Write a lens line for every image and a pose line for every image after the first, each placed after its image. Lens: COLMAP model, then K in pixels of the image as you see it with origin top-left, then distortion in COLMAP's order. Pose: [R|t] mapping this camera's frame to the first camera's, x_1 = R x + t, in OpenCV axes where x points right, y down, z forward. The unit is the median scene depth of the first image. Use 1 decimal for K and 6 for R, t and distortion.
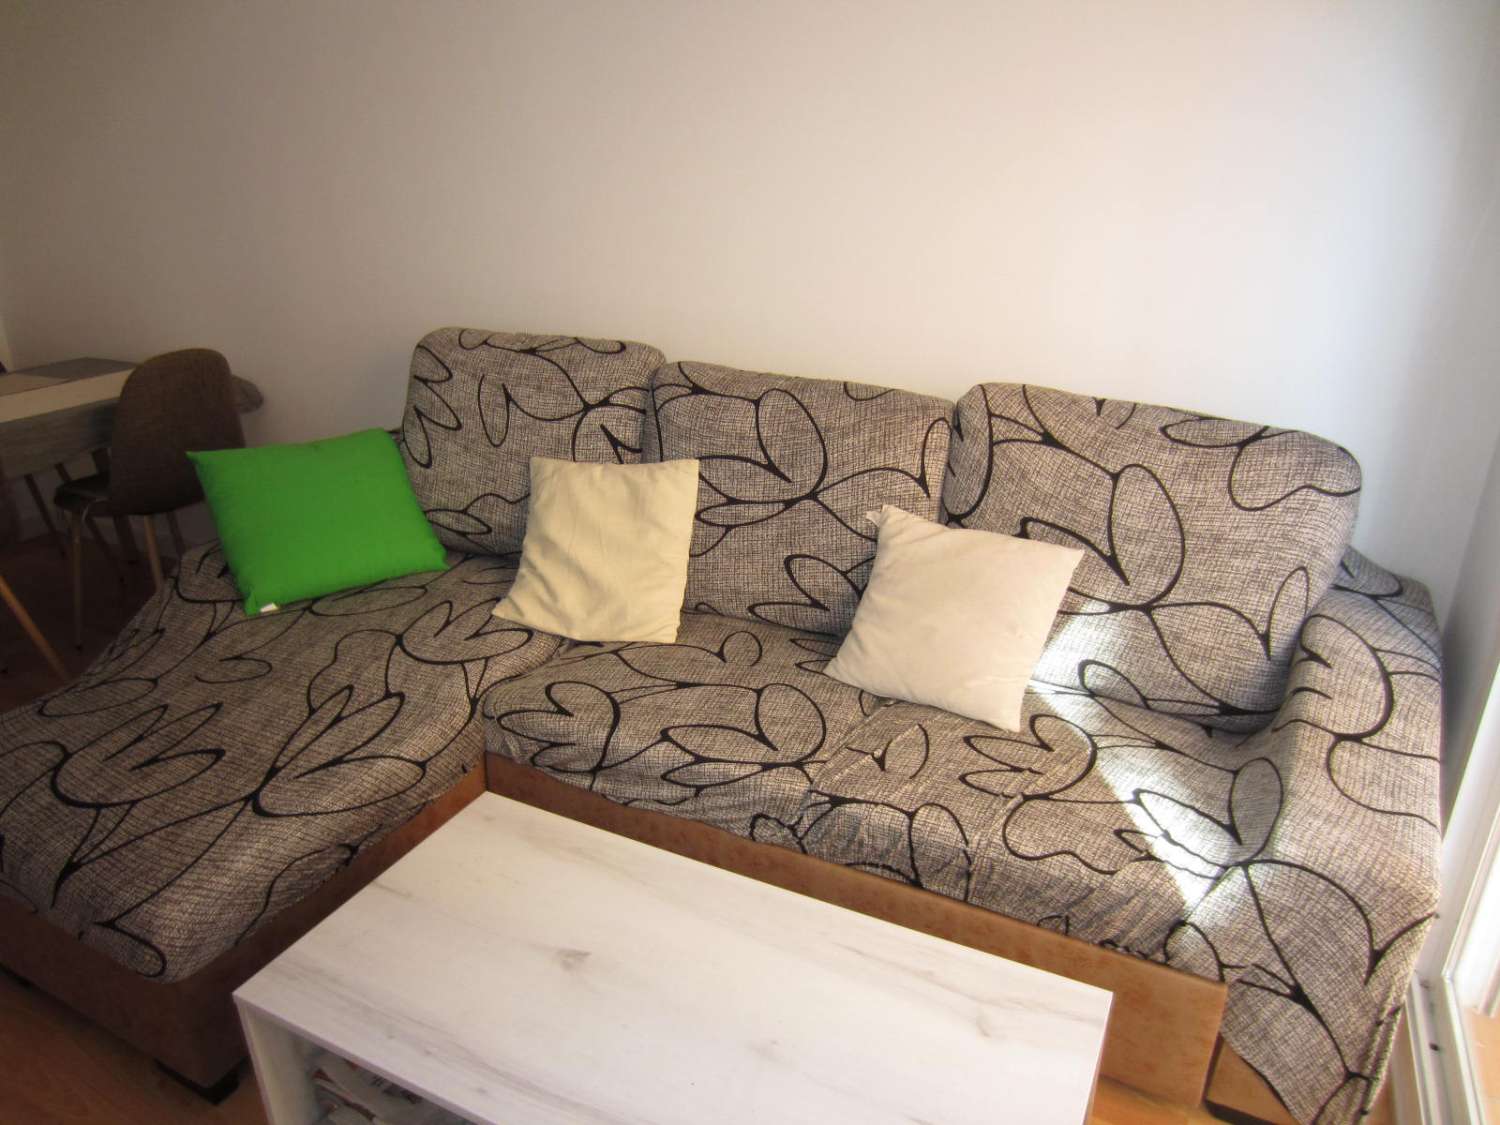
lens RADIAL K [[1043.3, 0, 750.0], [0, 1043.3, 562.5], [0, 0, 1]] dist [0.000216, 0.001367]
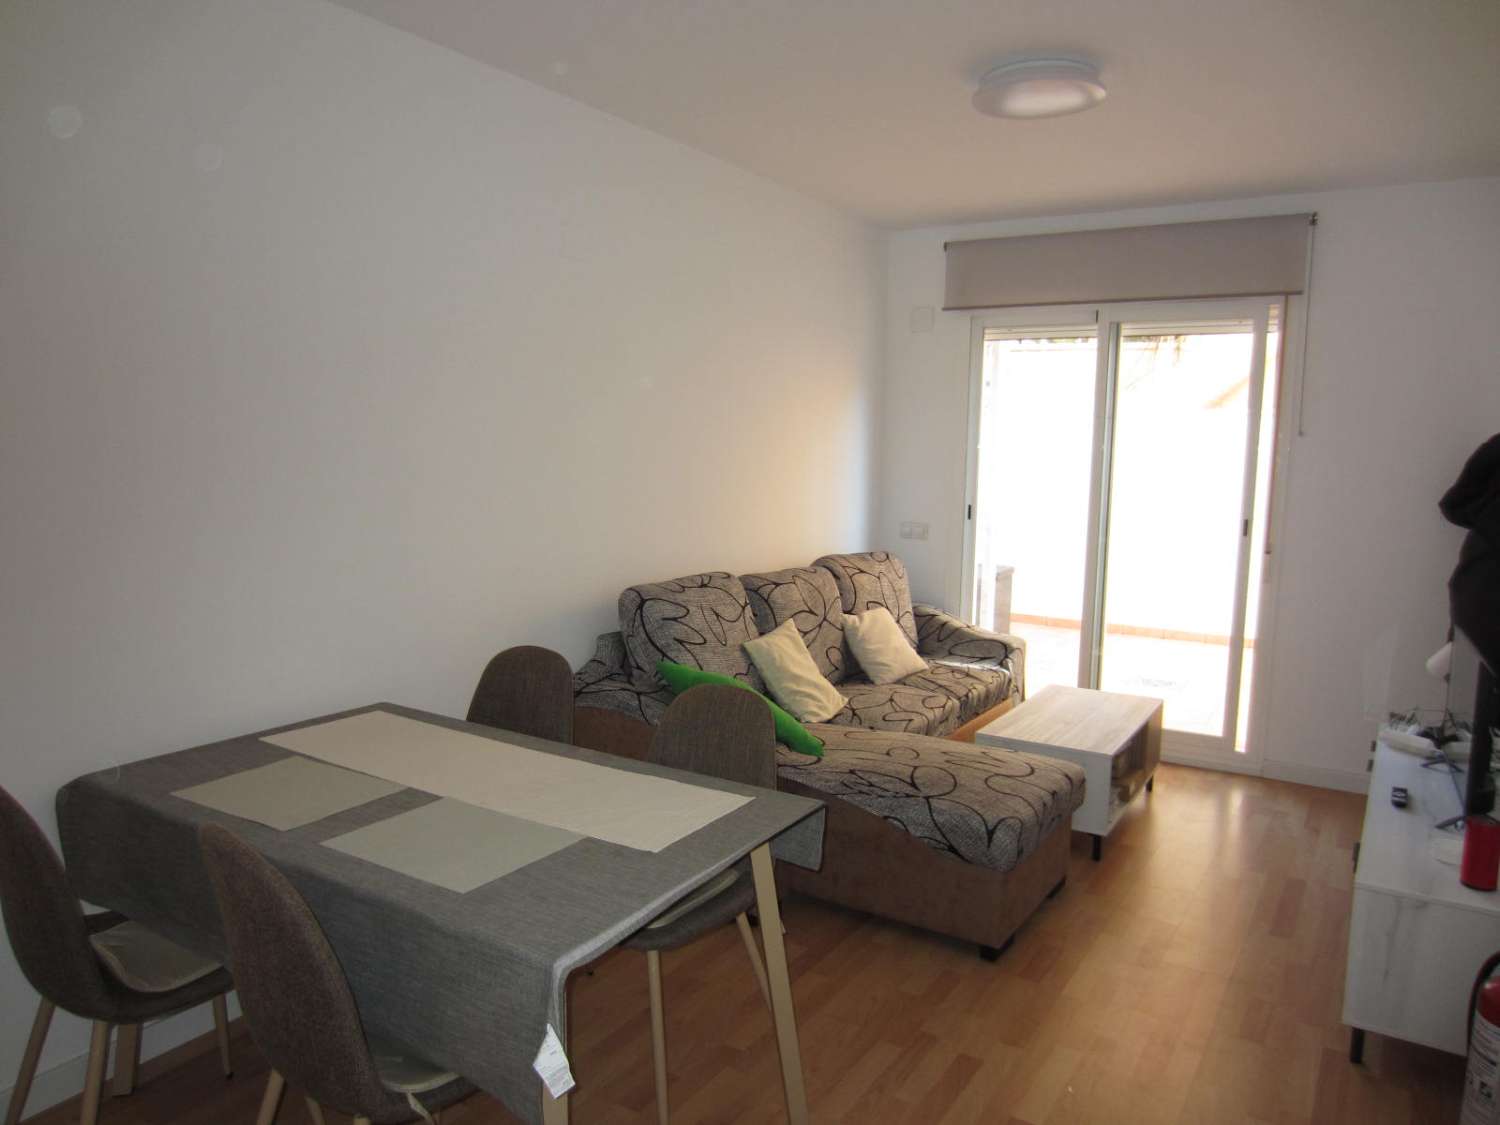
lens RADIAL K [[1043.3, 0, 750.0], [0, 1043.3, 562.5], [0, 0, 1]] dist [0.000216, 0.001367]
pose [[0.078097, -0.107134, 0.991173, -1.966201], [0.345121, 0.935641, 0.073939, -0.366487], [-0.935303, 0.336301, 0.110045, 0.843366]]
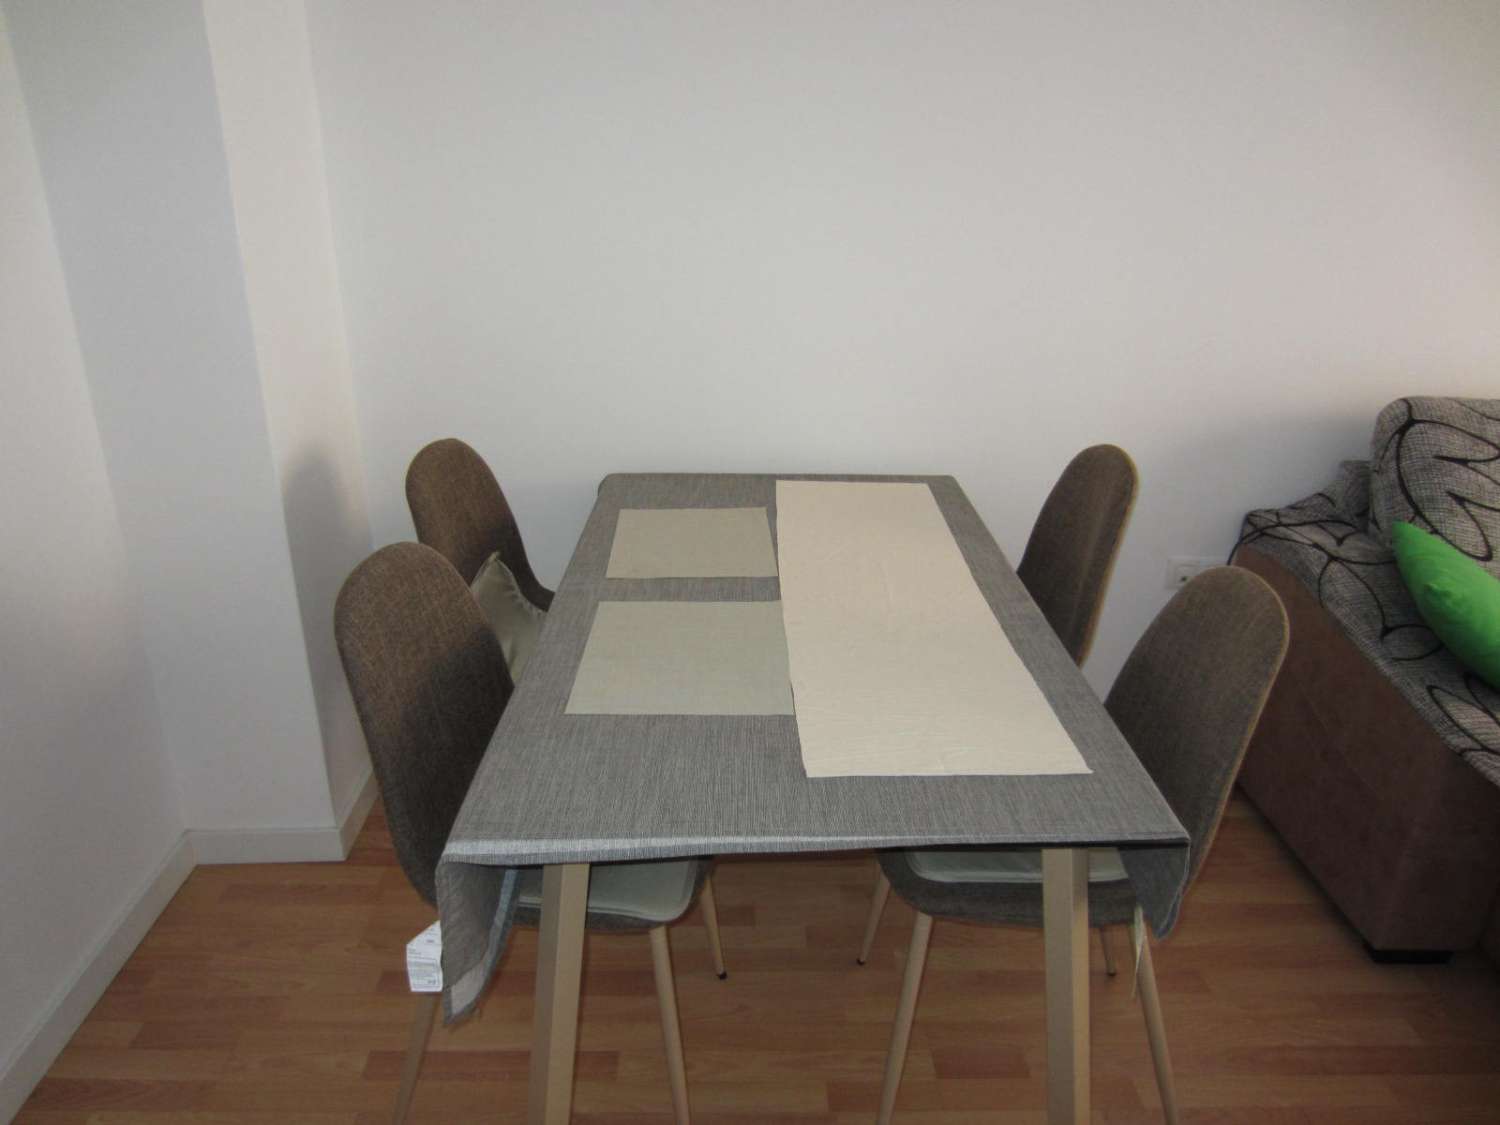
lens RADIAL K [[1043.3, 0, 750.0], [0, 1043.3, 562.5], [0, 0, 1]] dist [0.000216, 0.001367]
pose [[0.867536, -0.156171, 0.472220, -1.420039], [0.151988, 0.987251, 0.047277, -0.253342], [-0.473583, 0.030757, 0.880212, 0.596048]]
